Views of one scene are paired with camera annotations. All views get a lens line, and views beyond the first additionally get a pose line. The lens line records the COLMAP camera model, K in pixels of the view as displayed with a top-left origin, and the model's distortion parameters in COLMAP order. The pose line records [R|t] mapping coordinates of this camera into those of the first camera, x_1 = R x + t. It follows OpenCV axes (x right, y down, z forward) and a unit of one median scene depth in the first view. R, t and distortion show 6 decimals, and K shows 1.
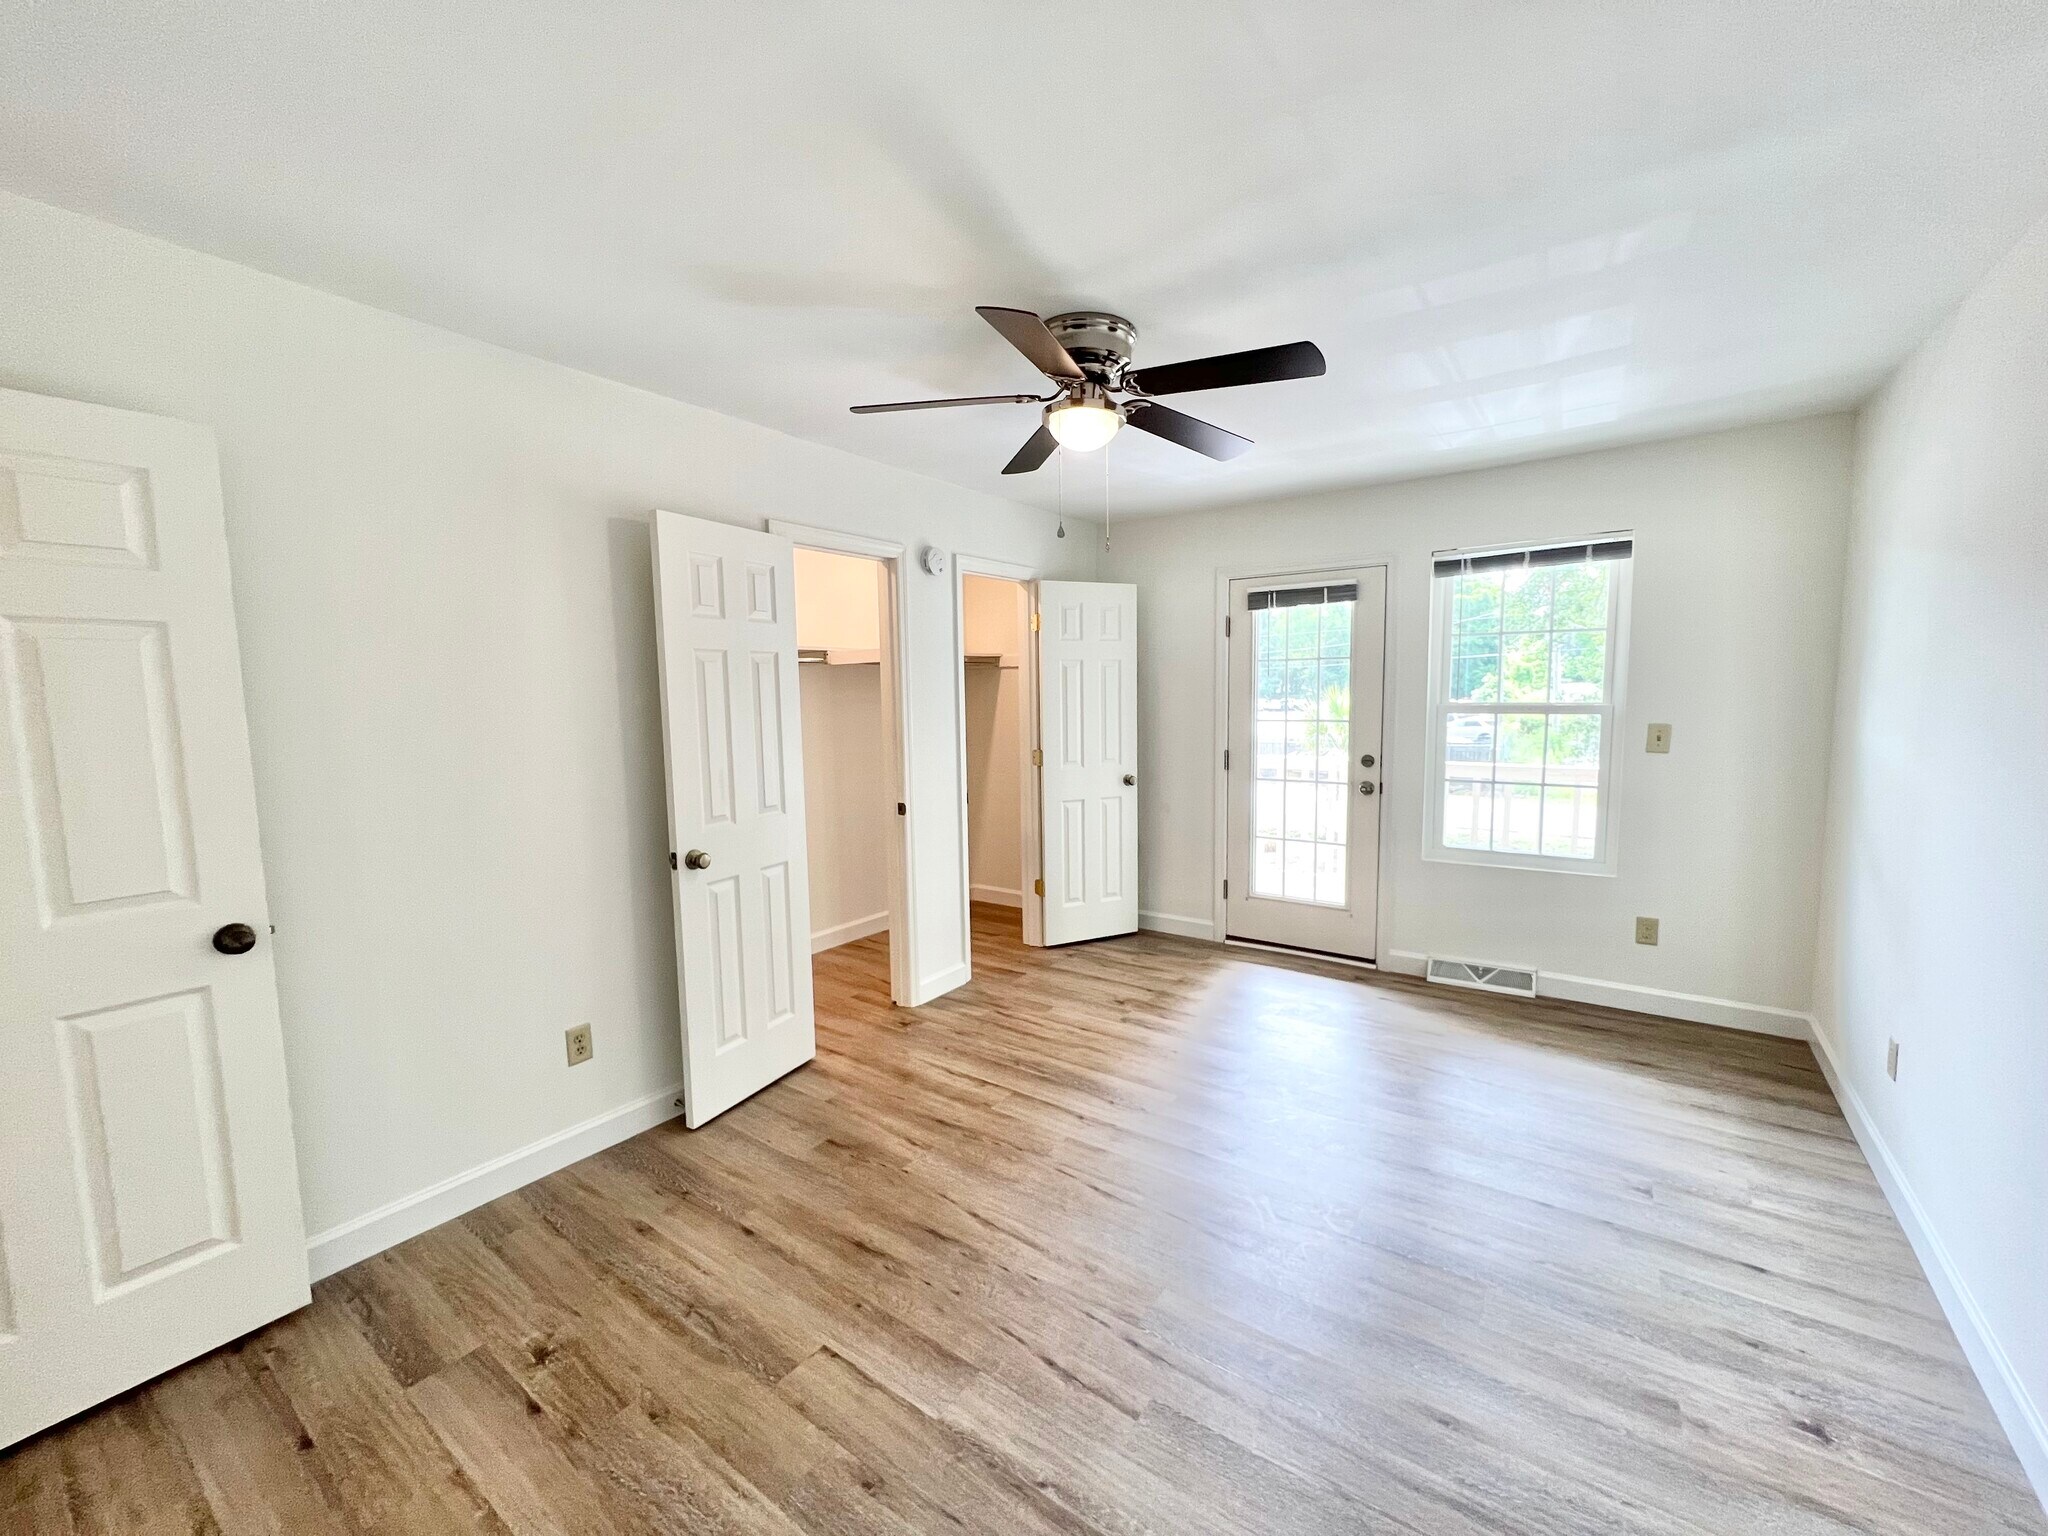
lens RADIAL K [[818.3, 0, 1027.8], [0, 818.3, 770.1], [0, 0, 1]] dist [-0.001406, 0.000575]
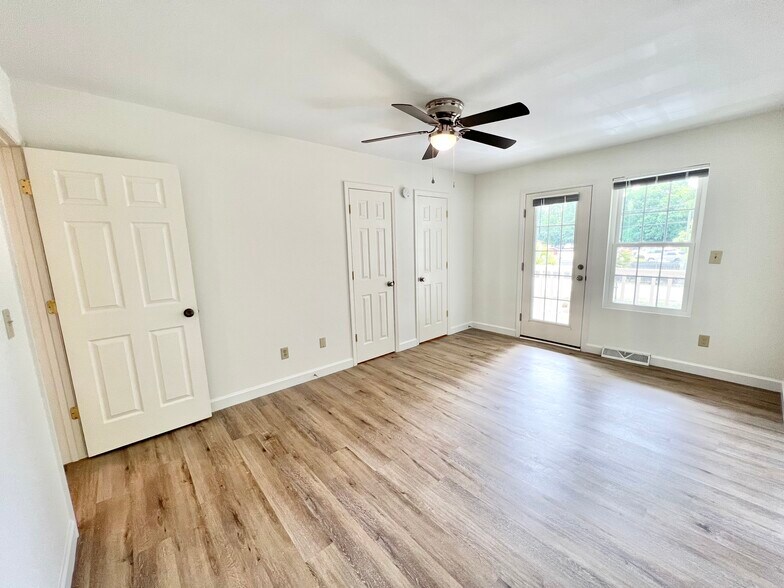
lens RADIAL K [[313.3, 0, 394.1], [0, 313.3, 293.8], [0, 0, 1]] dist [-0.001406, 0.000575]
pose [[0.973315, 0.025887, -0.228008, 0.121613], [-0.010252, 0.997530, 0.069492, 0.013535], [0.229243, -0.065300, 0.971176, -0.065338]]
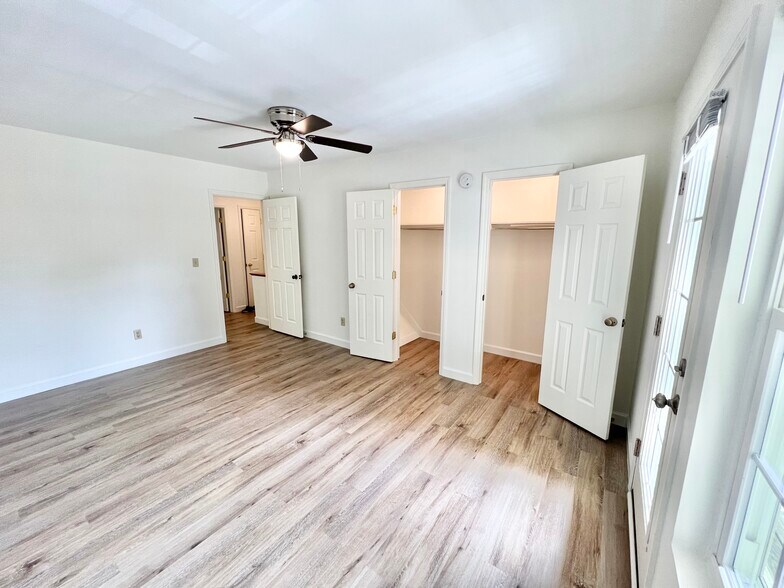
lens RADIAL K [[313.3, 0, 392.8], [0, 313.3, 298.3], [0, 0, 1]] dist [-0.001406, 0.000575]
pose [[0.010440, 0.206419, -0.978408, 0.915100], [-0.107863, 0.972985, 0.204124, -0.131558], [0.994111, 0.103403, 0.032423, 1.038548]]
